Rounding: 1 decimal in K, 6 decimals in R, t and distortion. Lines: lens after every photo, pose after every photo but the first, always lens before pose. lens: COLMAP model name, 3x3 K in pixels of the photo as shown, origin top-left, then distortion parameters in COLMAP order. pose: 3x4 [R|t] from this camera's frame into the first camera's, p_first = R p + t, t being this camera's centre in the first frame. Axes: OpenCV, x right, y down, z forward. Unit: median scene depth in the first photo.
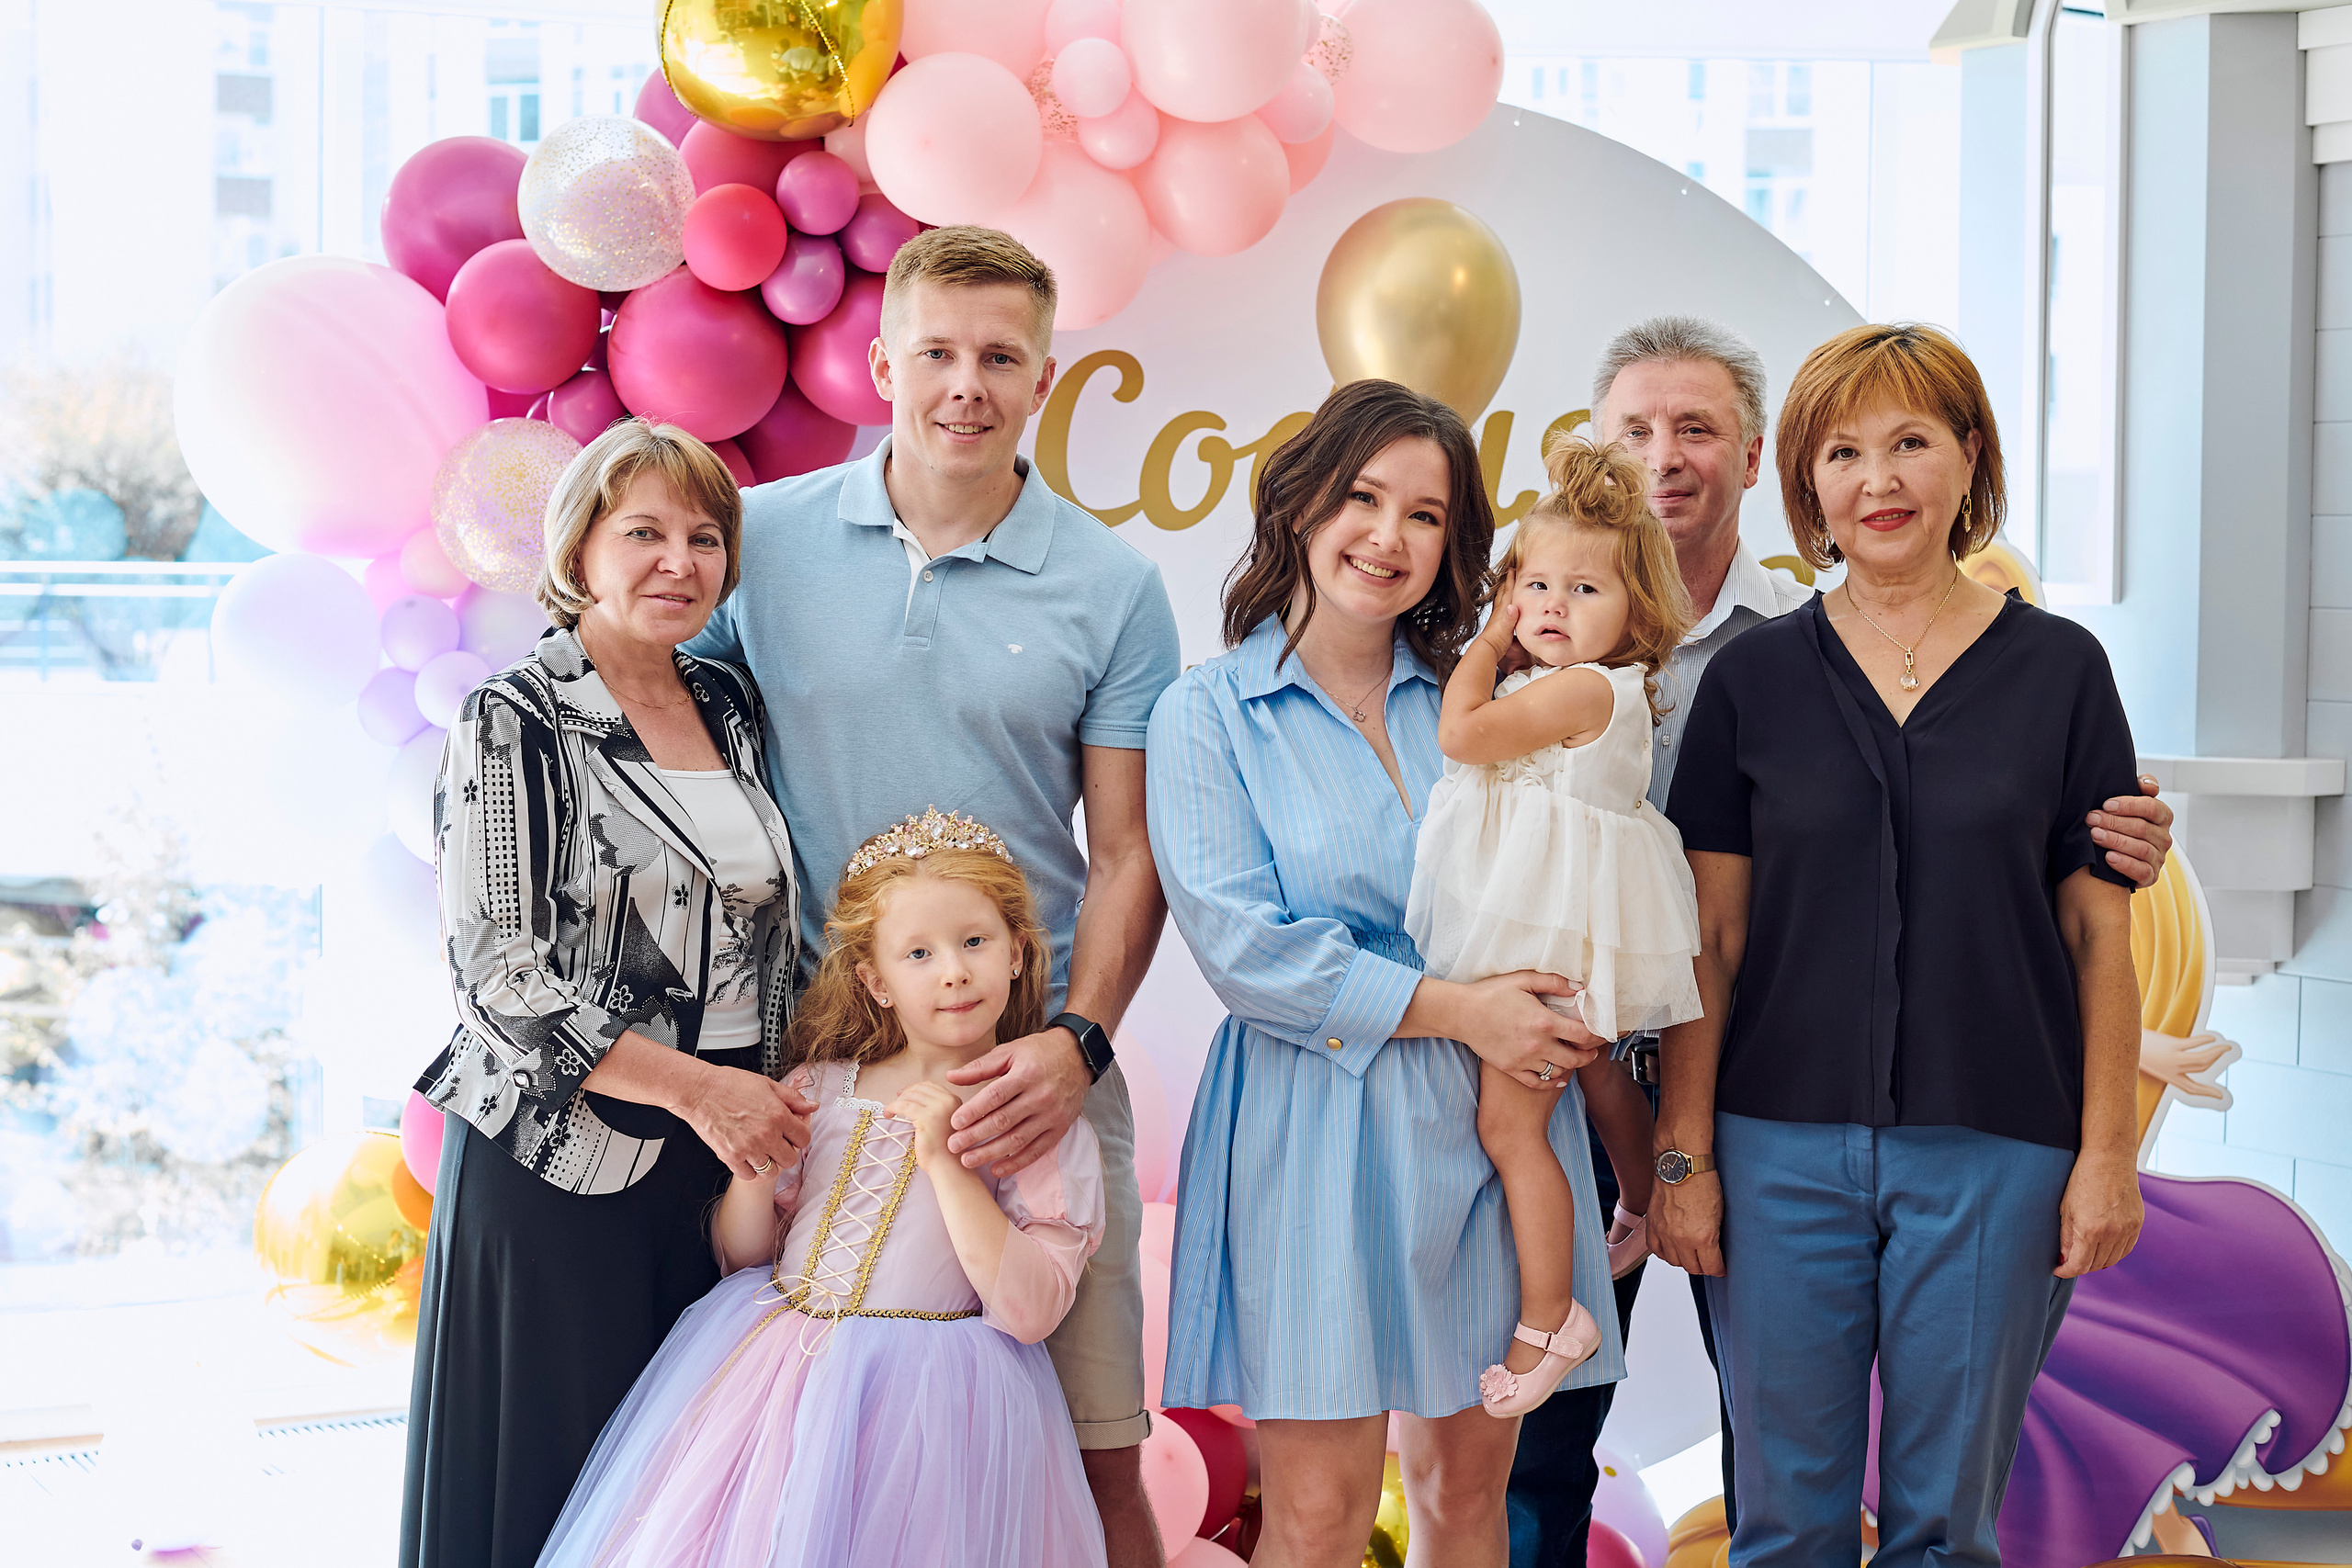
lens RADIAL K [[3495.6, 0, 1176.0], [0, 3495.6, 784.0], [0, 0, 1]] dist [-0.103035, -0.022571]
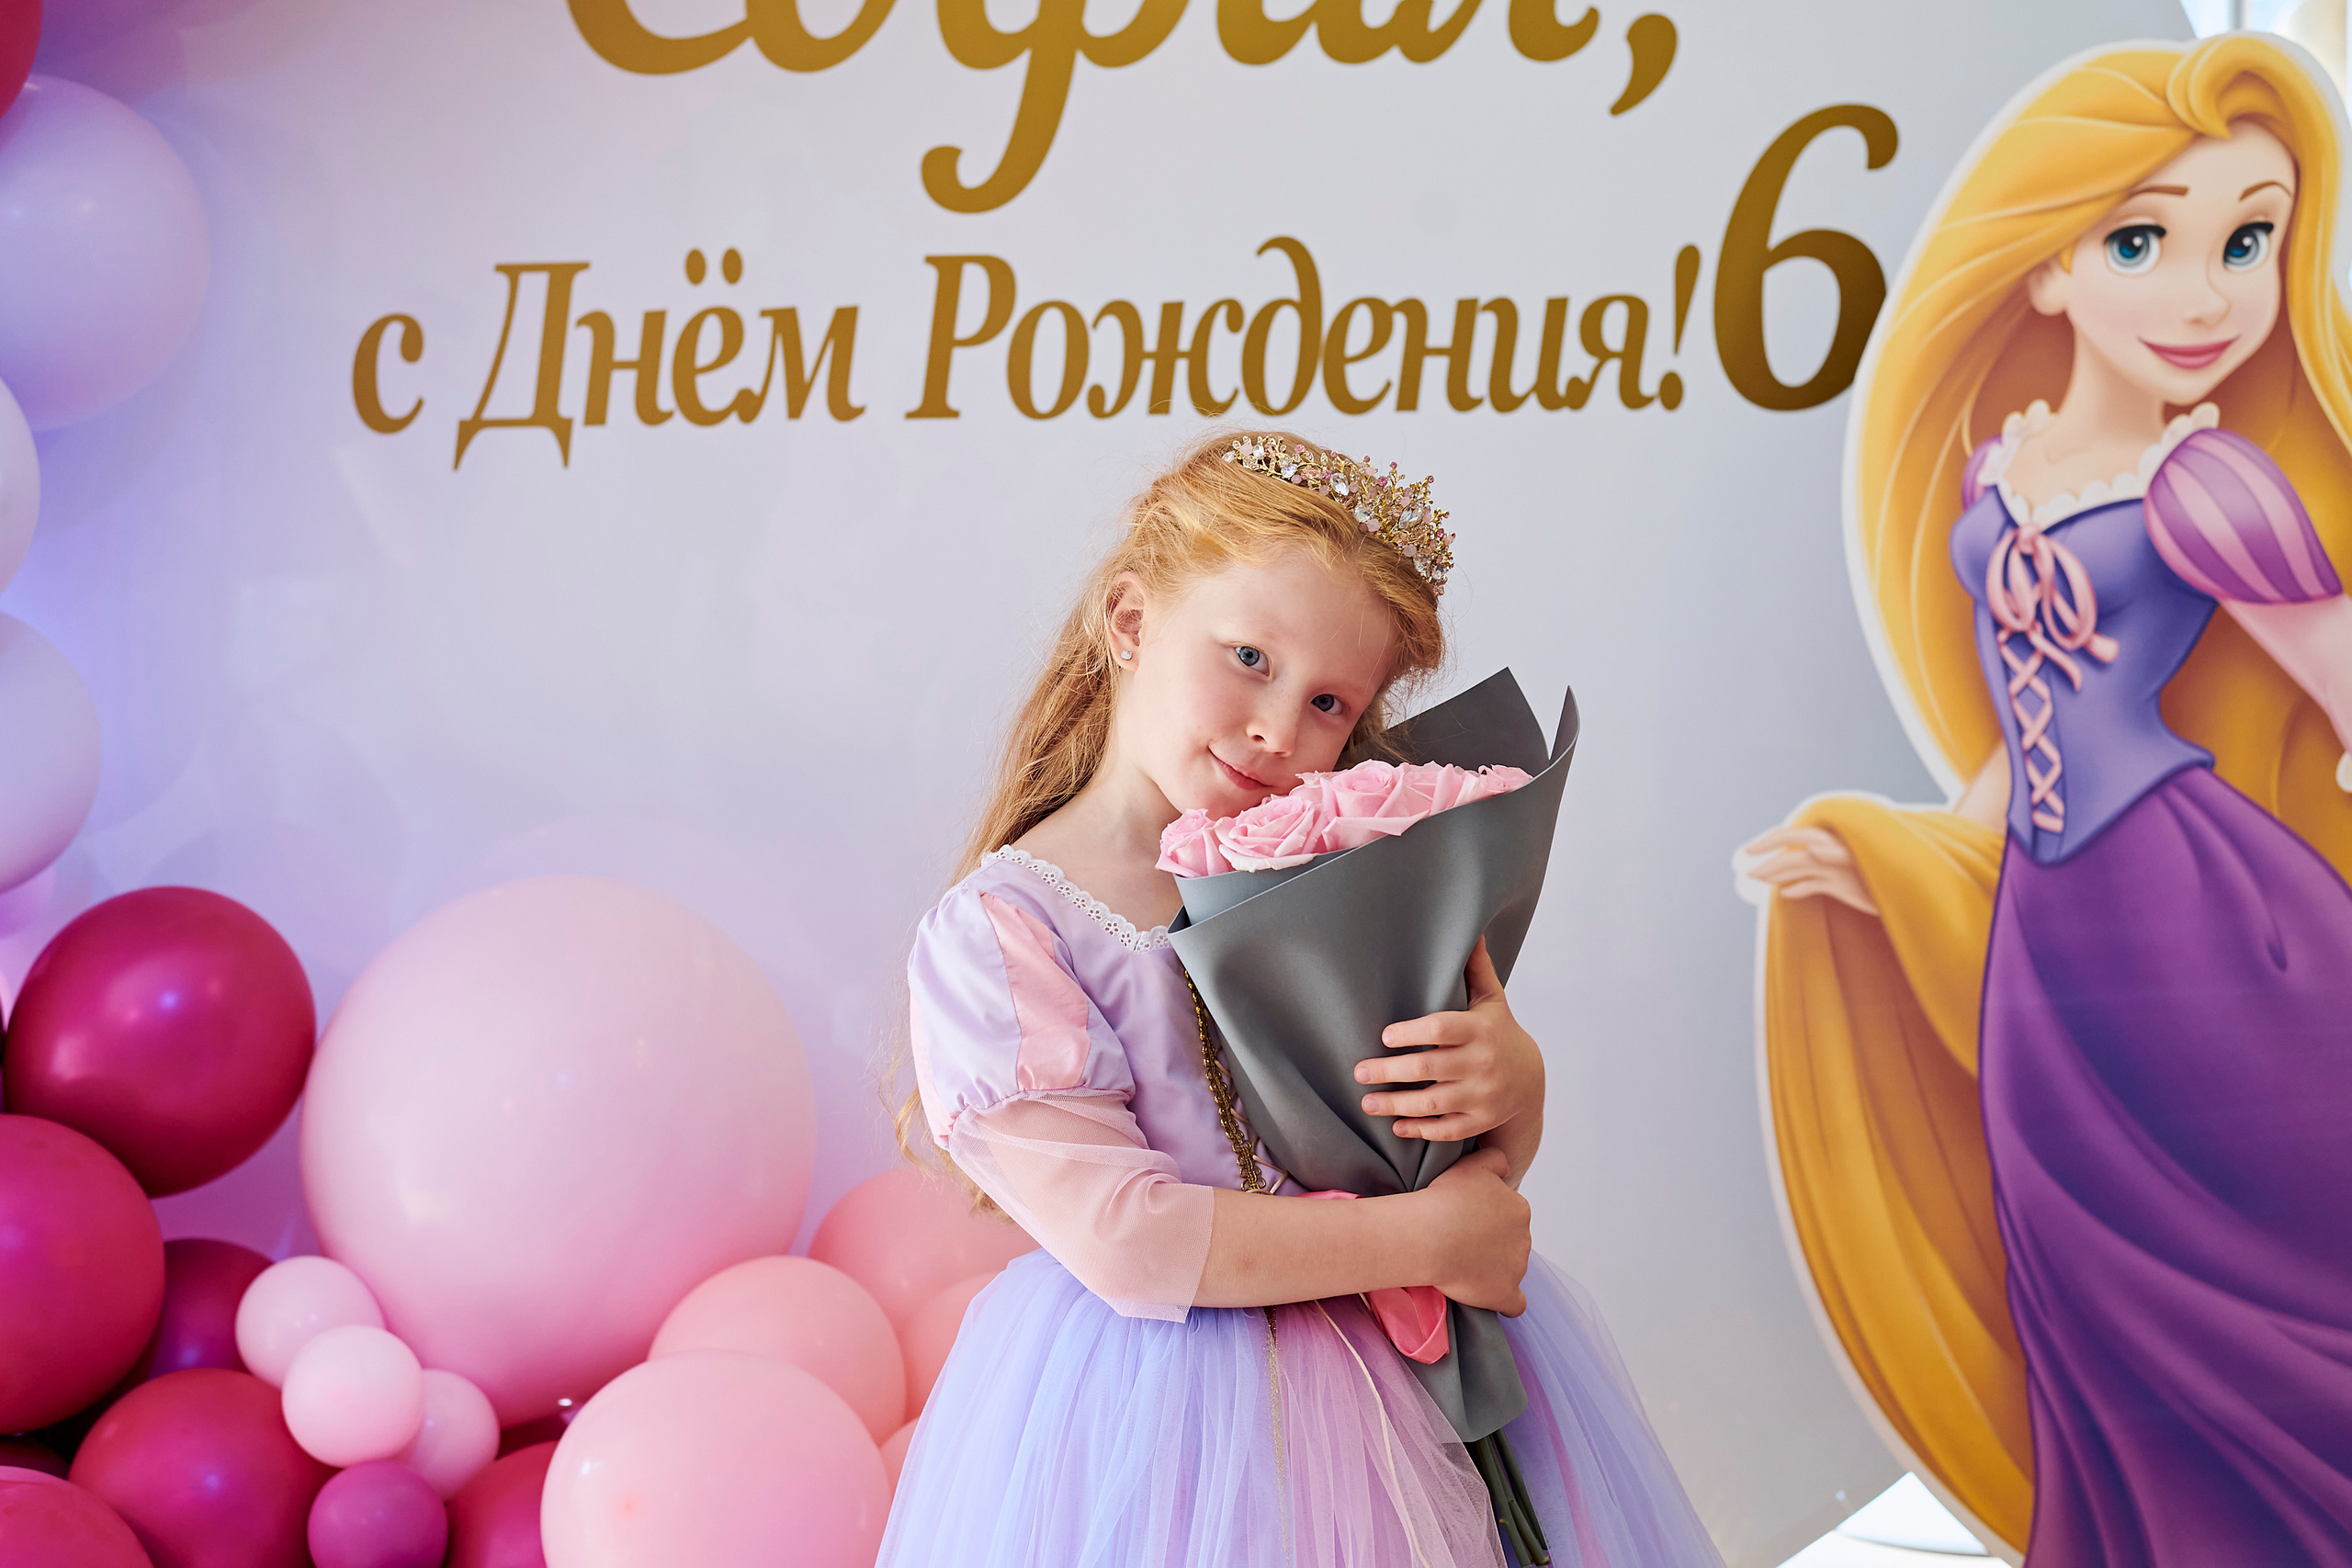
lens RADIAL K [[3495.6, 0, 1176.0], [0, 3495.6, 784.0], [0, 0, 1]] dist [-0.103035, -0.022571]
pose [[0.994656, -0.026717, 0.099726, -0.000270], [0.024190, 0.999357, 0.026467, 0.034386], [-0.100369, -0.023914, 0.994663, 0.471762]]
